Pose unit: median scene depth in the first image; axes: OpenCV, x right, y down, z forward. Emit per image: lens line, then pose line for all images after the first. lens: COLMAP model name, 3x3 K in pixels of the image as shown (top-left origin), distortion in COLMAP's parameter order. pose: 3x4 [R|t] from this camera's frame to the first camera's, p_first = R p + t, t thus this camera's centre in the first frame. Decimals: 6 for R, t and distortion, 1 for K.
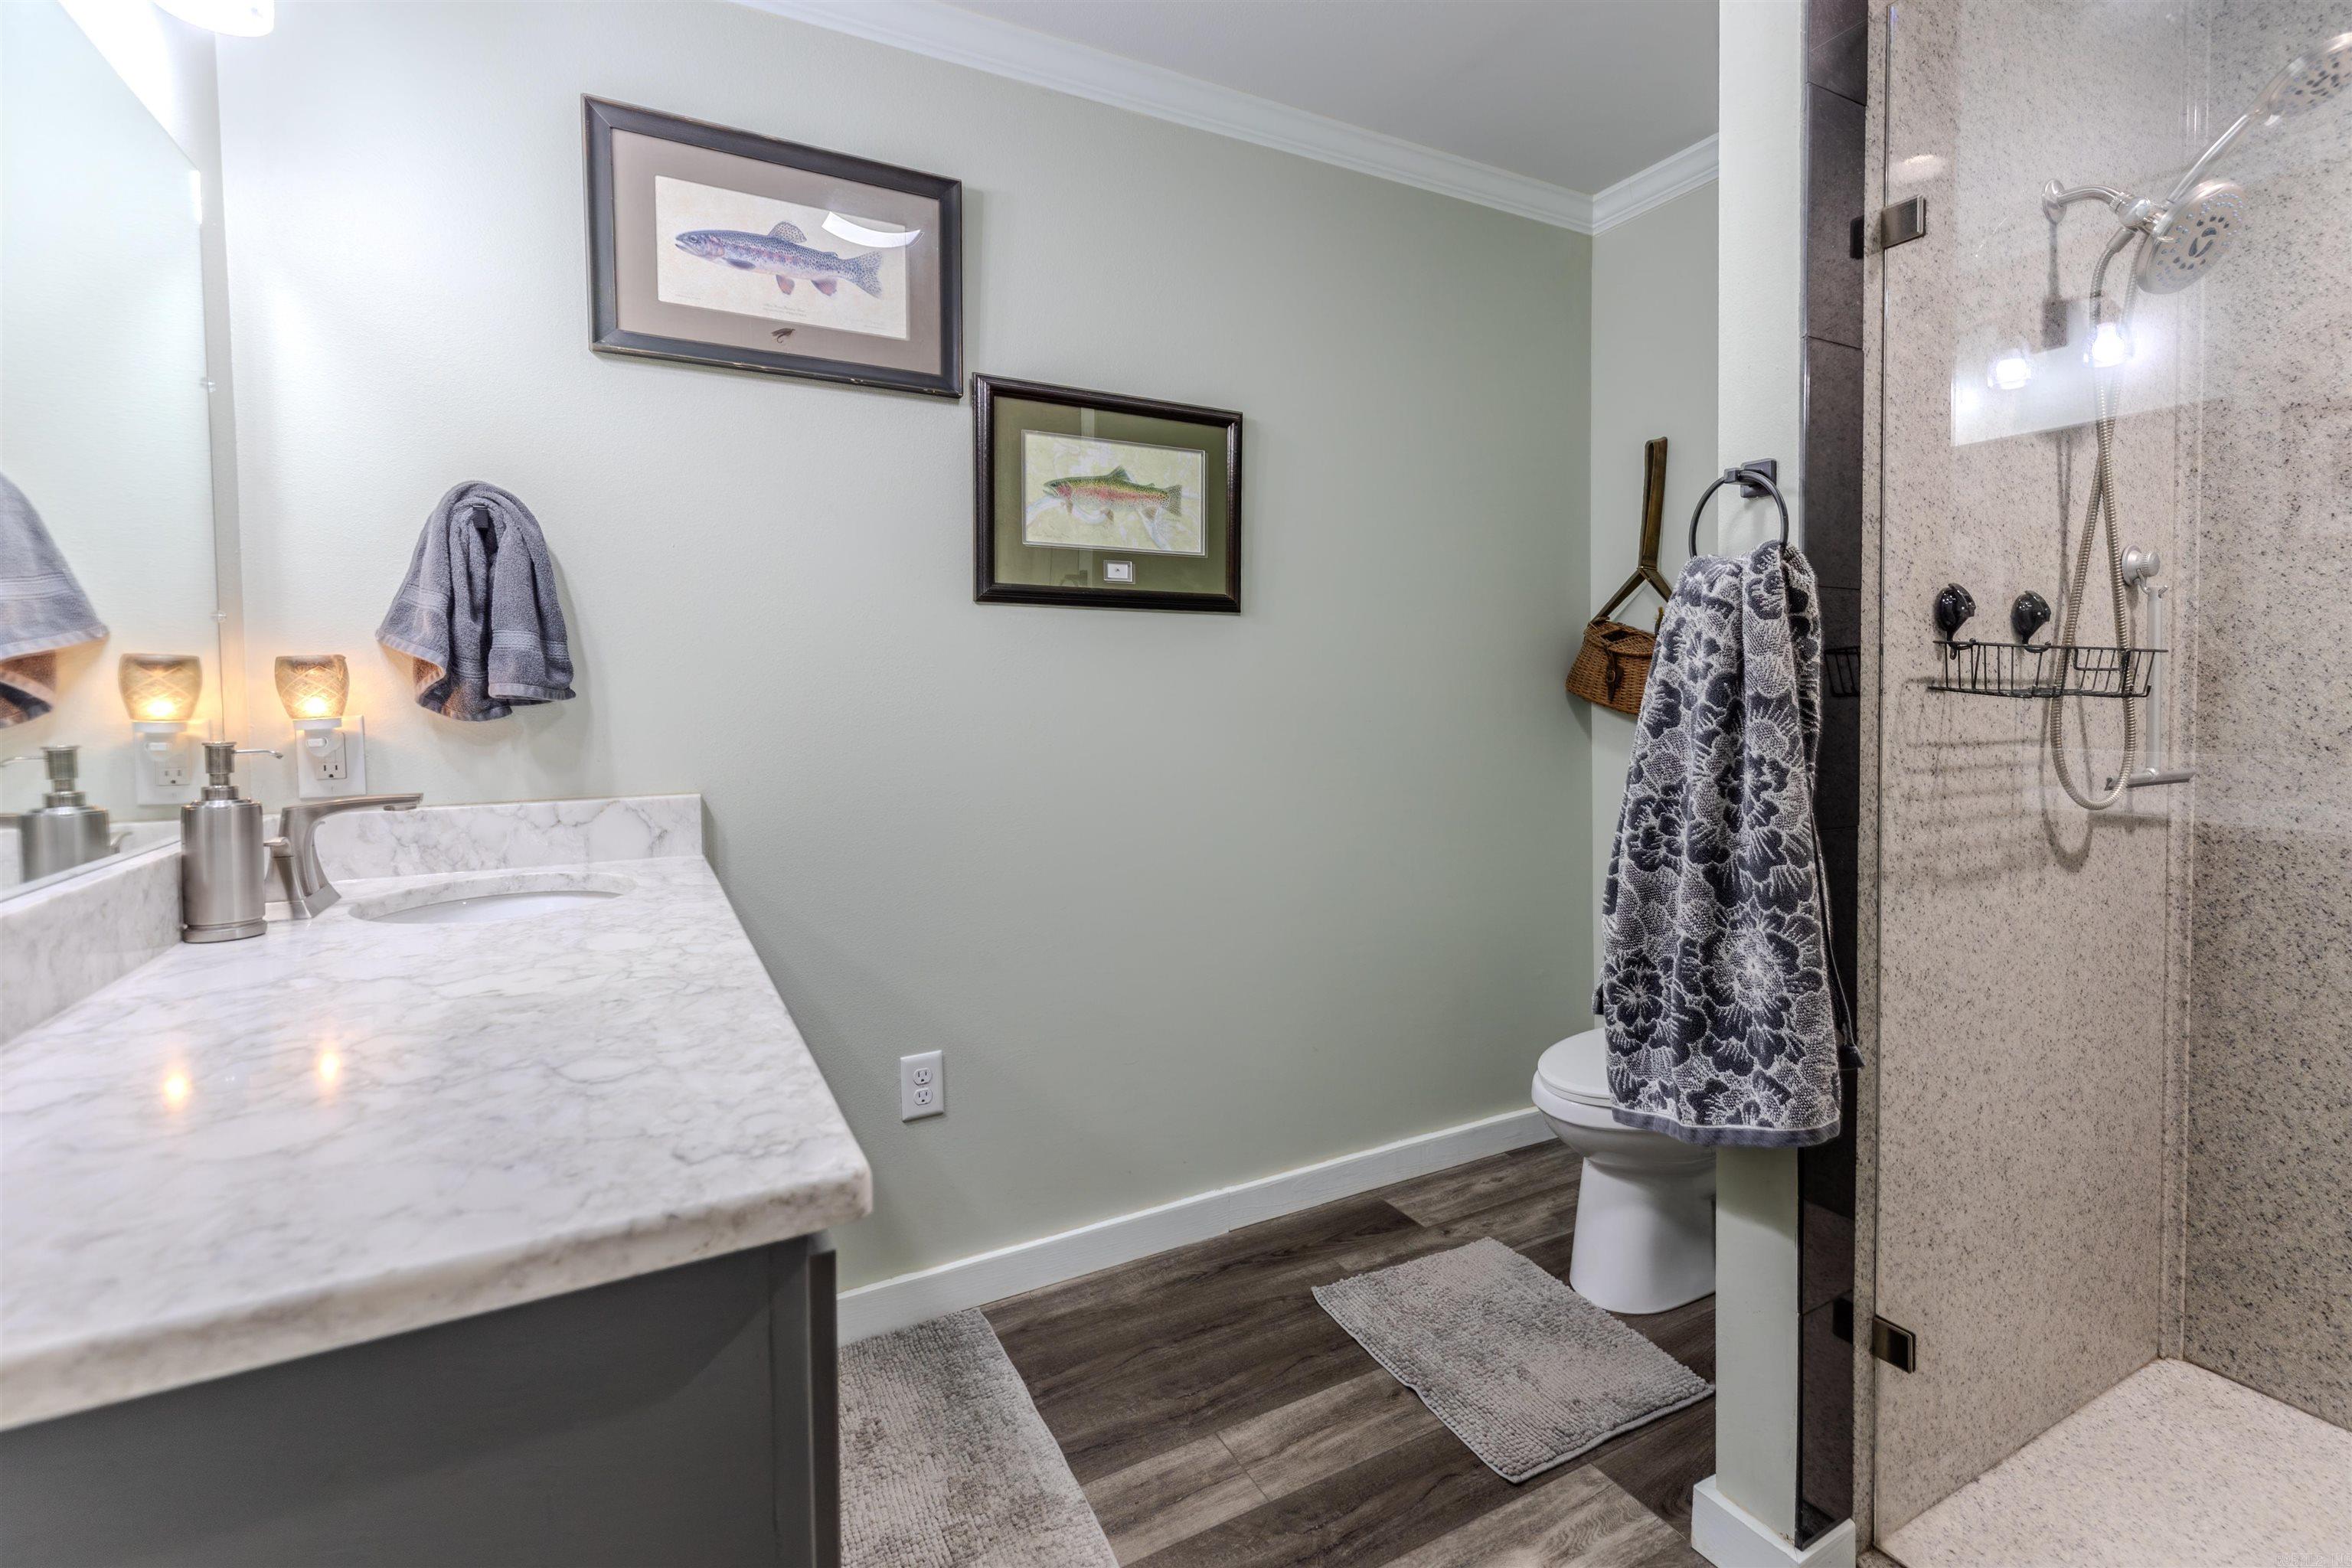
lens RADIAL K [[1104.5, 0, 1280.3], [0, 1104.5, 803.5], [0, 0, 1]] dist [-0.002103, -0.001112]
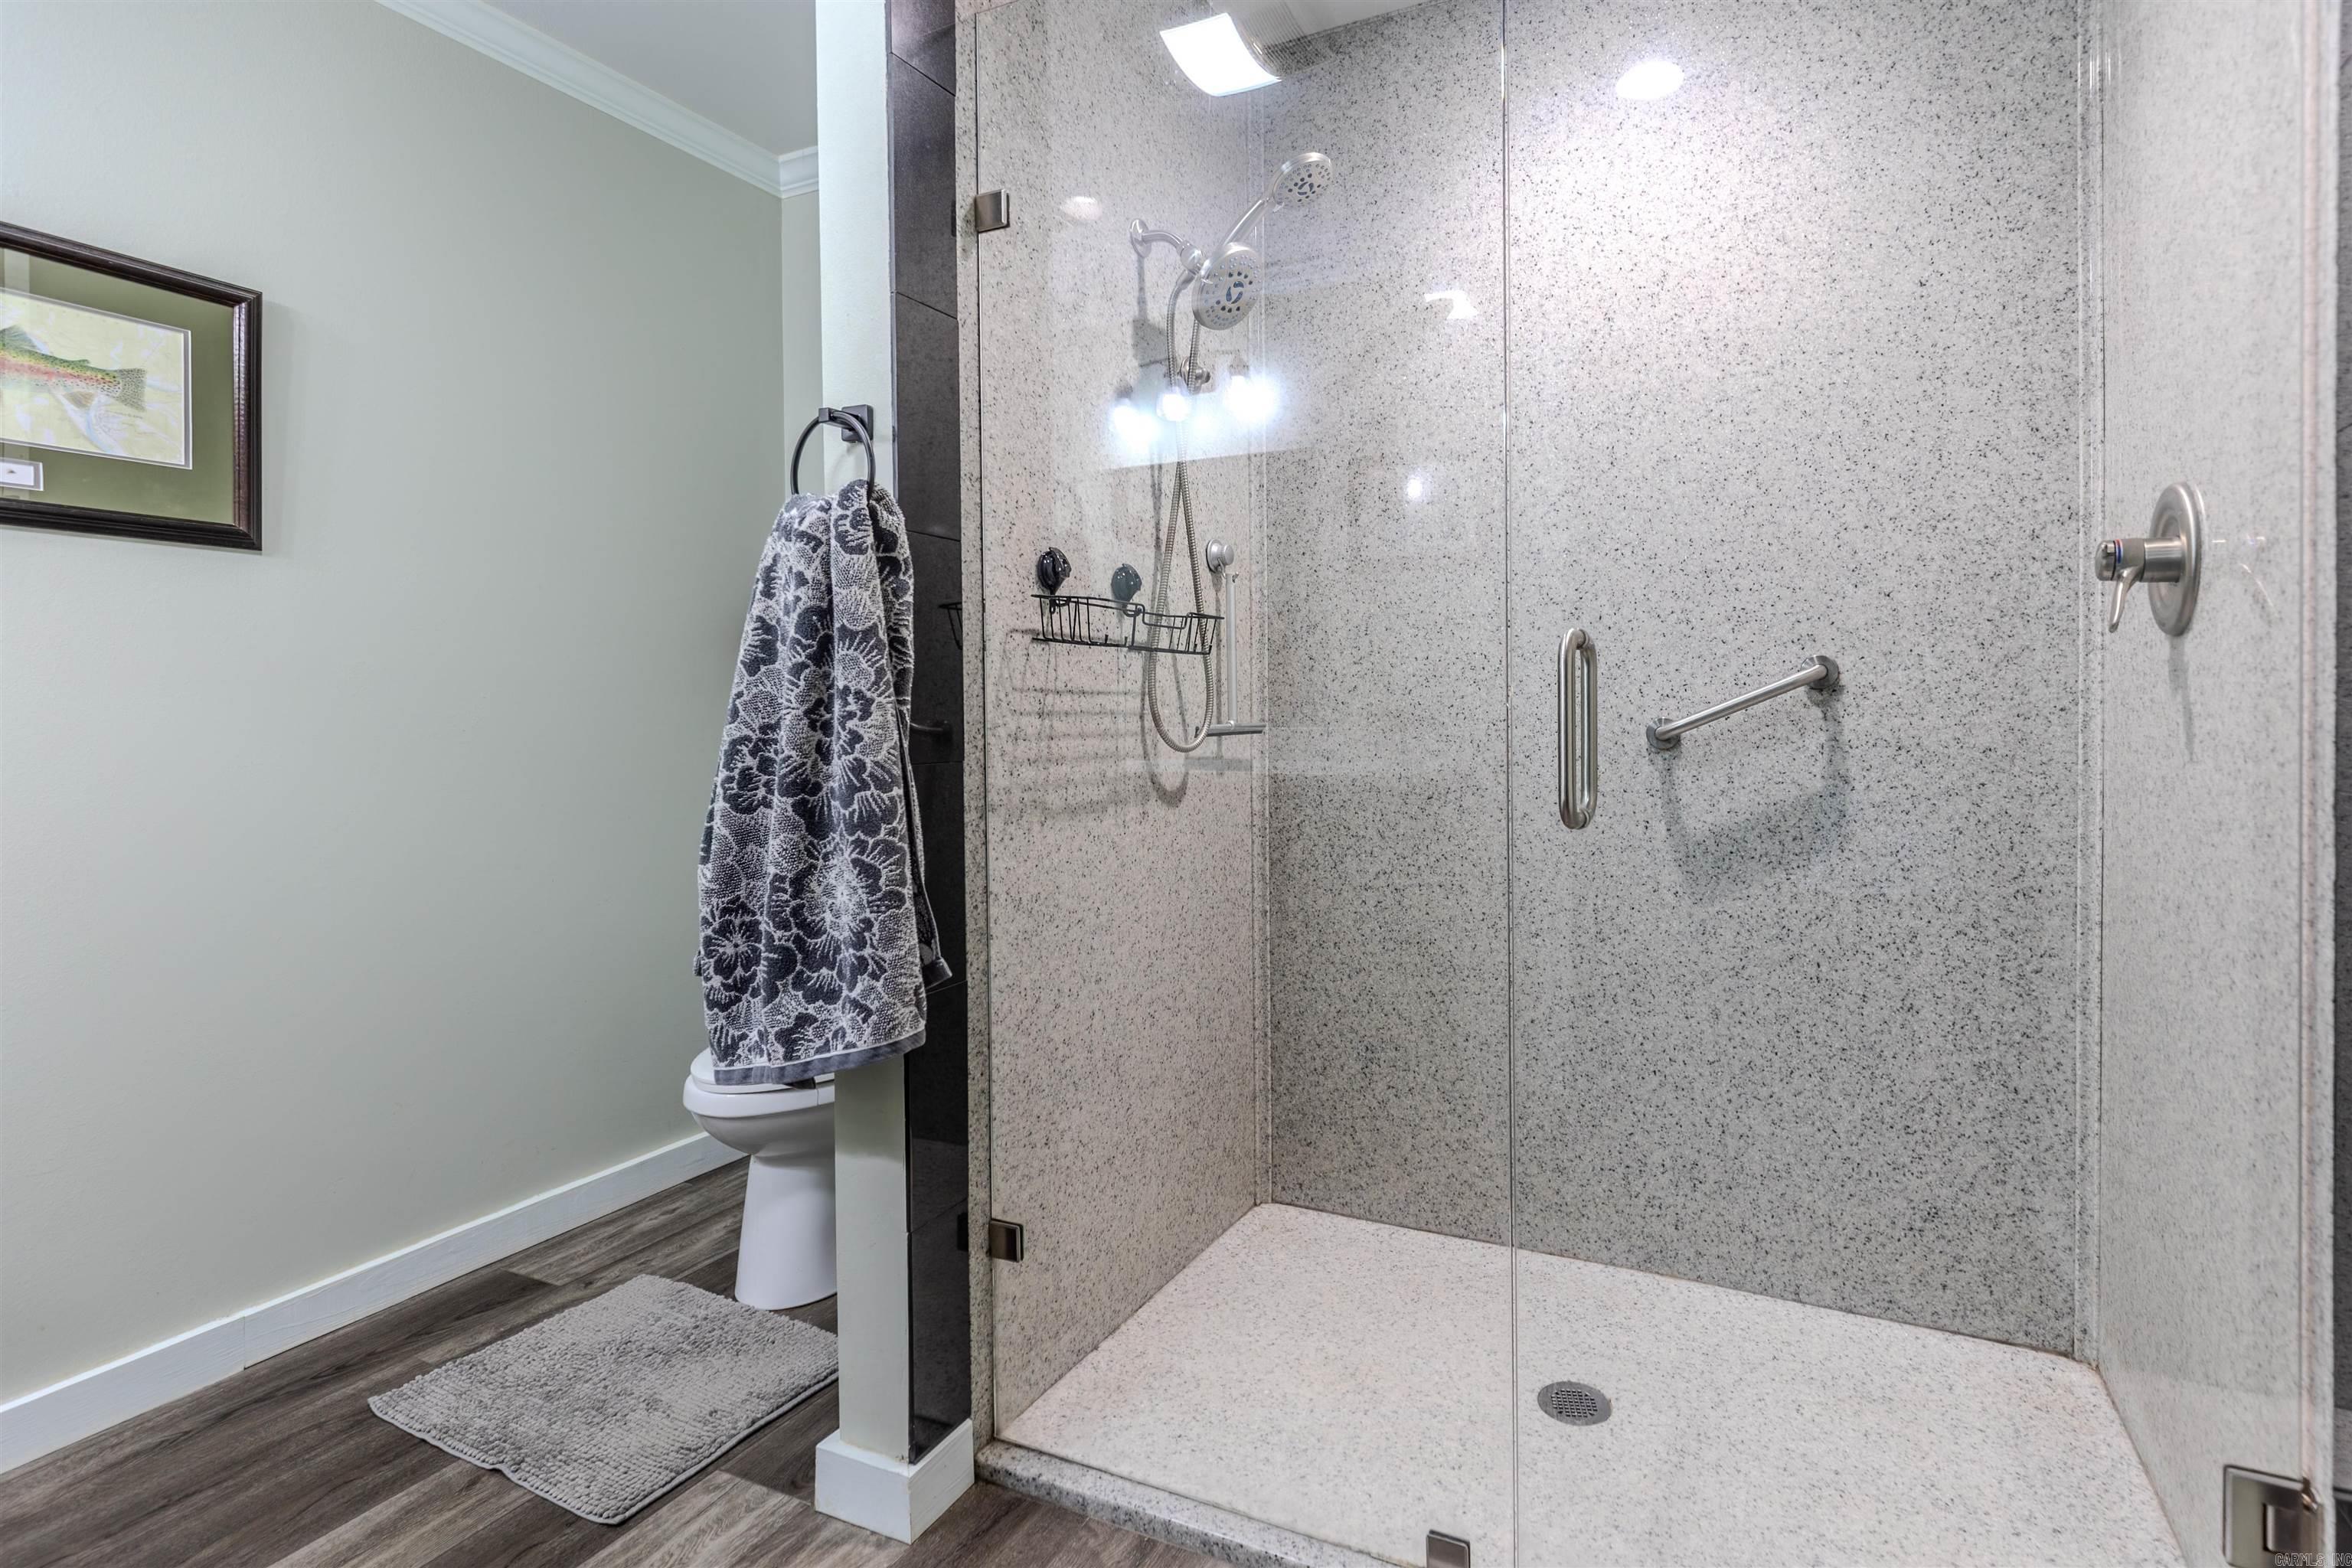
lens RADIAL K [[1142.9, 0, 1297.0], [0, 1142.9, 794.2], [0, 0, 1]] dist [-0.000259, -0.000299]
pose [[0.814541, -0.041903, 0.578590, 0.142287], [0.060165, 0.998111, -0.012413, 0.079314], [-0.576977, 0.044922, 0.815524, -0.064940]]
